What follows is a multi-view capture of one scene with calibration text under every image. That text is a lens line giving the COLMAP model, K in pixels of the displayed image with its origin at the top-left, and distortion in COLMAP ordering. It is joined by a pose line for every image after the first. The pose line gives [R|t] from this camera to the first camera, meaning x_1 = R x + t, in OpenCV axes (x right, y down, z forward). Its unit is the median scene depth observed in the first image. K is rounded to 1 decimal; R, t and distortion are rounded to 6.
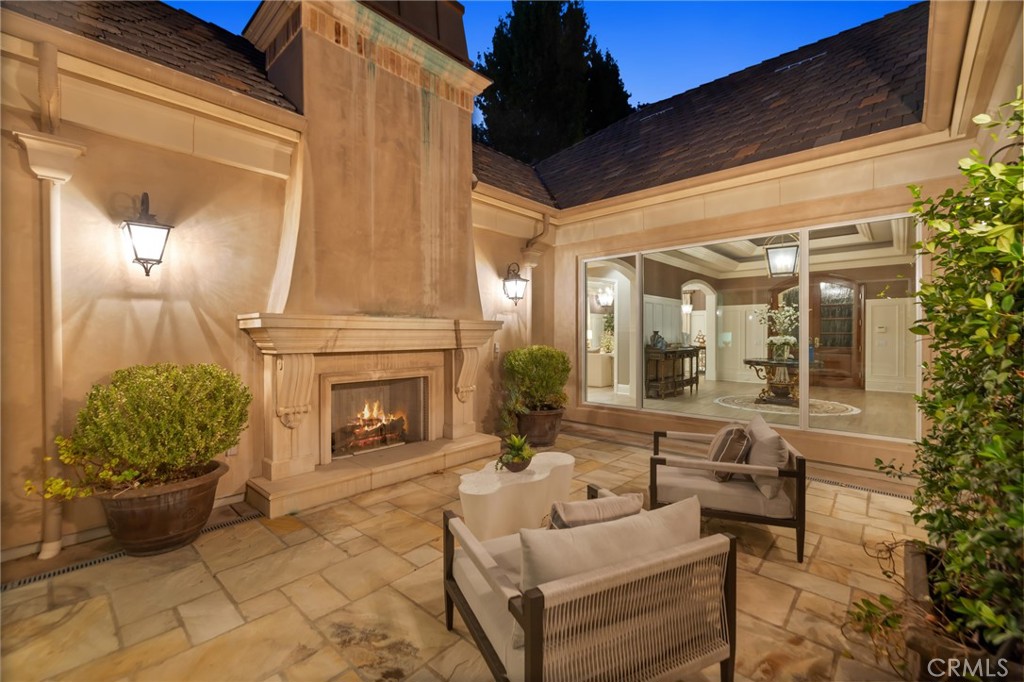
lens RADIAL K [[431.2, 0, 512.0], [0, 431.2, 341.0], [0, 0, 1]] dist [0.000620, 0.000139]
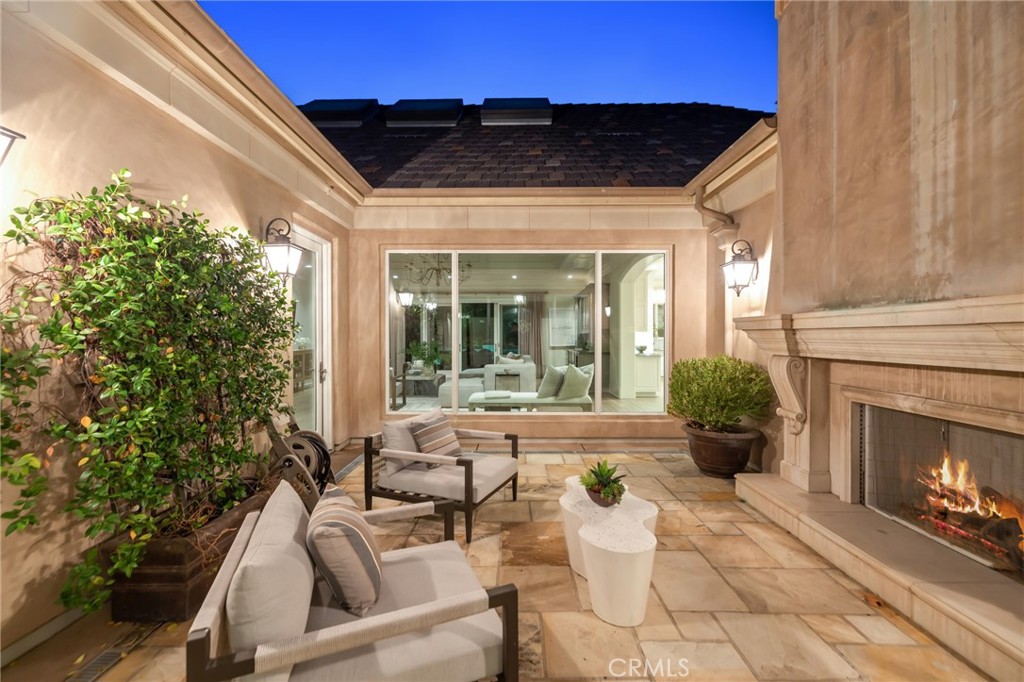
lens RADIAL K [[431.2, 0, 512.0], [0, 431.2, 341.0], [0, 0, 1]] dist [0.000620, 0.000139]
pose [[-0.741787, 0.008868, -0.670577, 0.519699], [-0.009154, 0.999686, 0.023346, -0.017498], [0.670573, 0.023456, -0.741473, 1.128867]]
